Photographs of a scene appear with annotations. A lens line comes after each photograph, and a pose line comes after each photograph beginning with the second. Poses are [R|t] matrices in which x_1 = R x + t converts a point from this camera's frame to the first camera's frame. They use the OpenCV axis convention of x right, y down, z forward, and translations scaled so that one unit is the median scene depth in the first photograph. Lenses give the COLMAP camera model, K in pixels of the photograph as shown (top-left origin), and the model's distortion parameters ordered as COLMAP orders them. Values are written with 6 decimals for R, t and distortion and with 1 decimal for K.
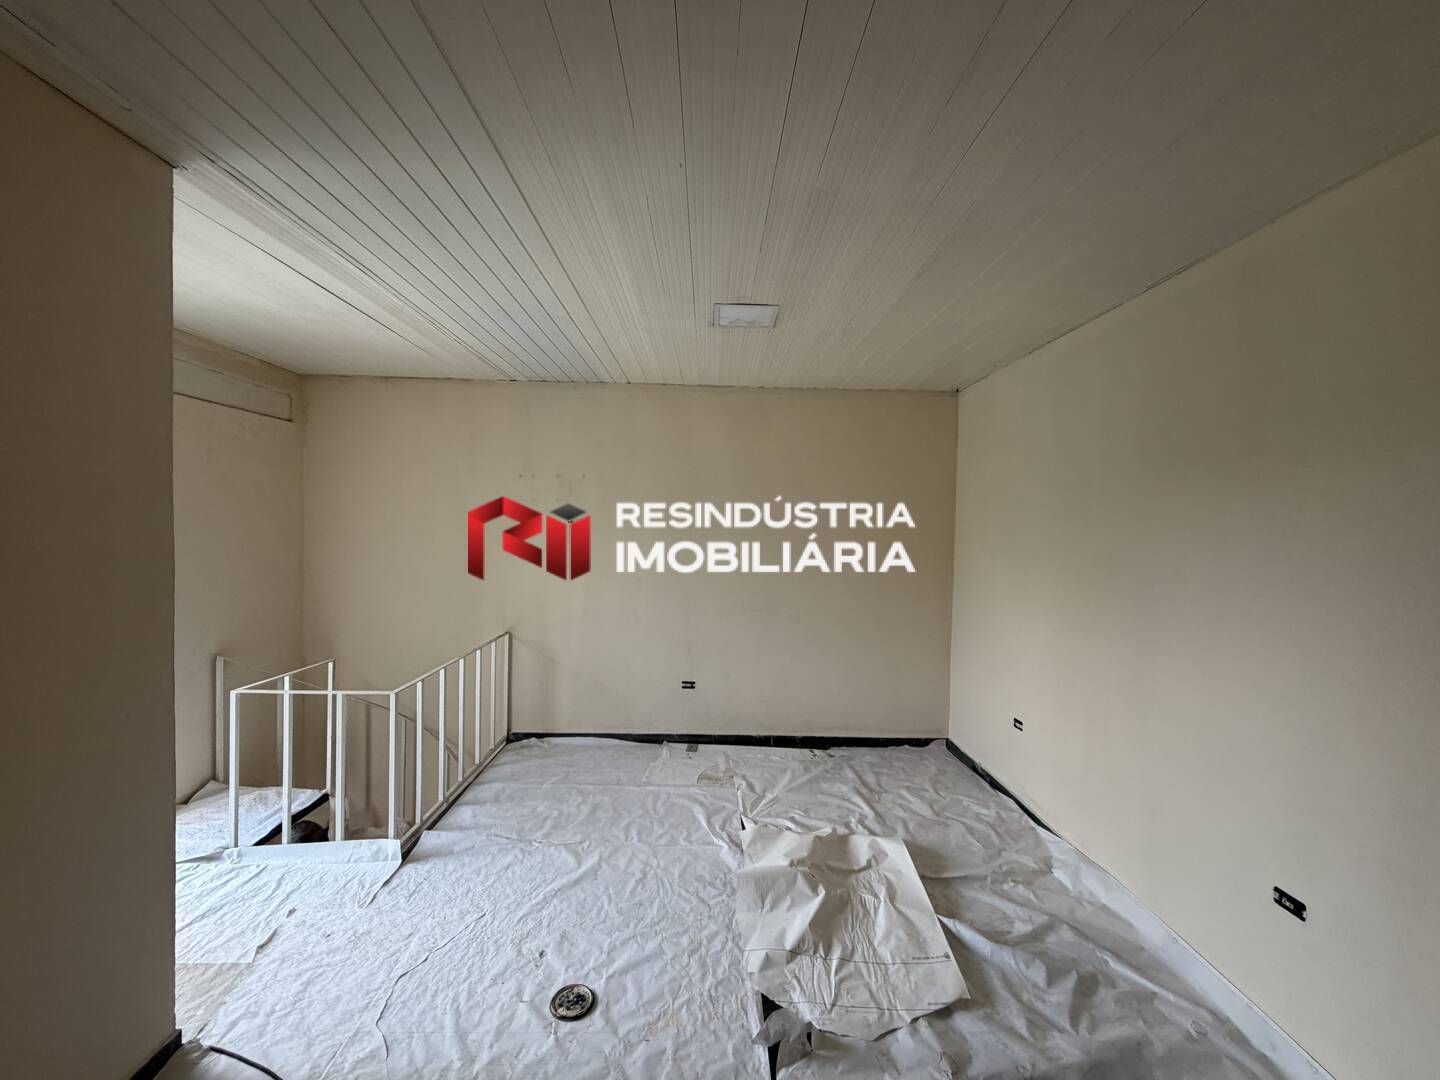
lens RADIAL K [[580.0, 0, 720.8], [0, 580.0, 540.0], [0, 0, 1]] dist [0.000211, -0.001176]
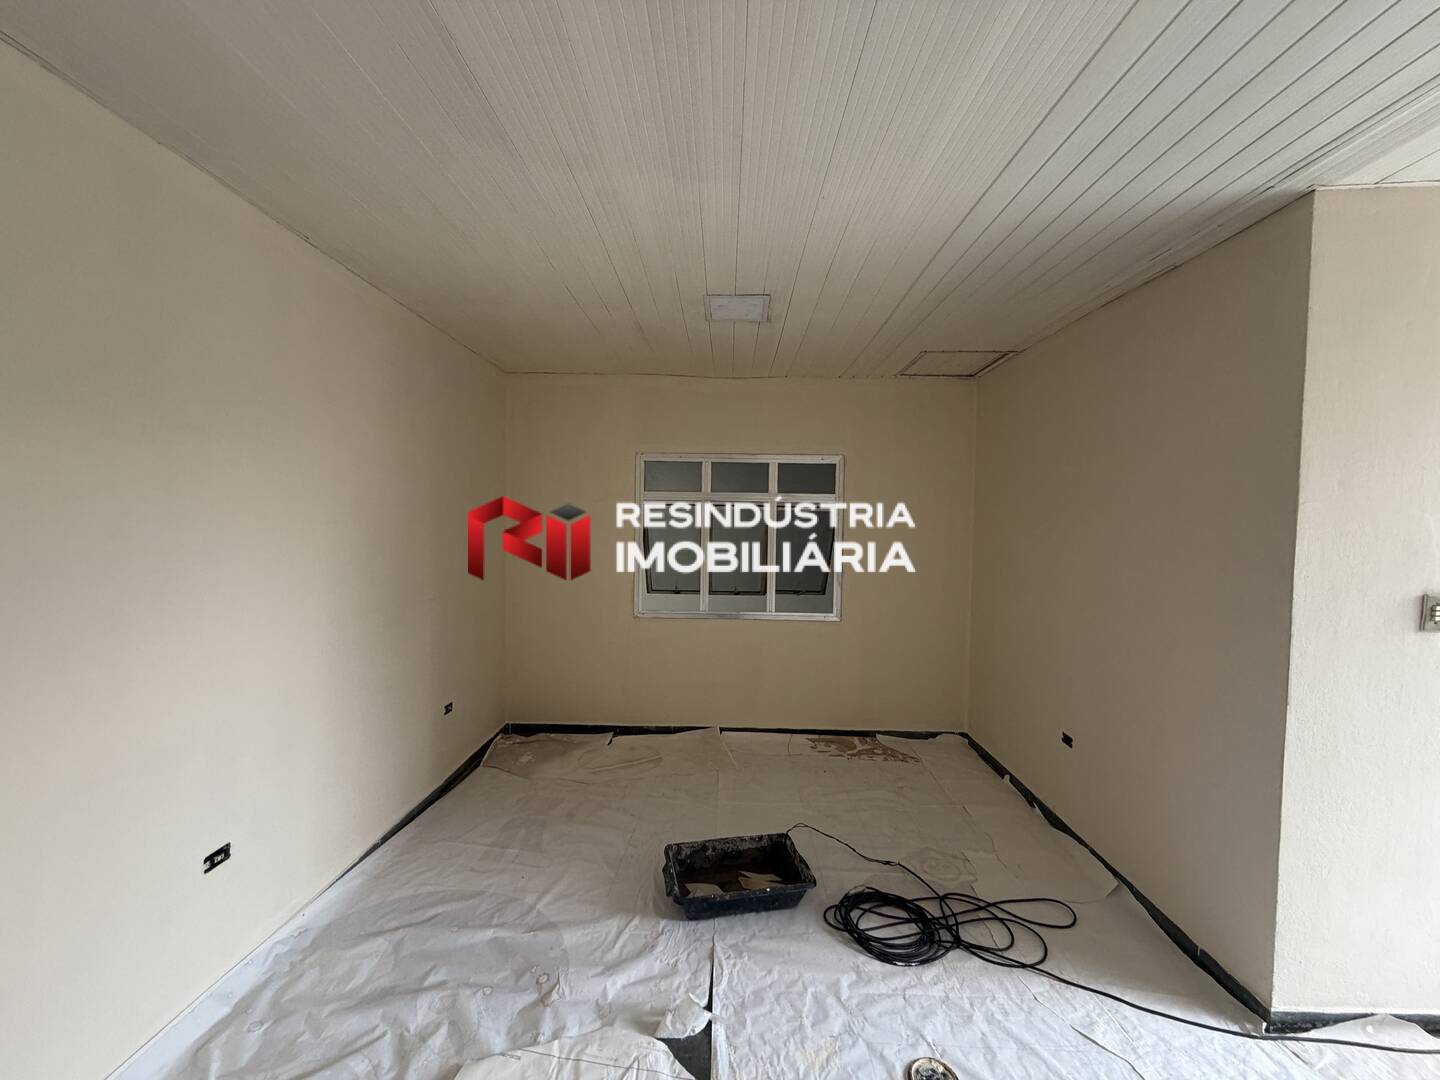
lens RADIAL K [[580.0, 0, 713.8], [0, 580.0, 540.5], [0, 0, 1]] dist [0.000211, -0.001176]
pose [[-0.998544, -0.036214, 0.039982, 0.066836], [-0.033437, 0.997120, 0.068076, -0.043331], [-0.042333, 0.066640, -0.996879, 1.937445]]
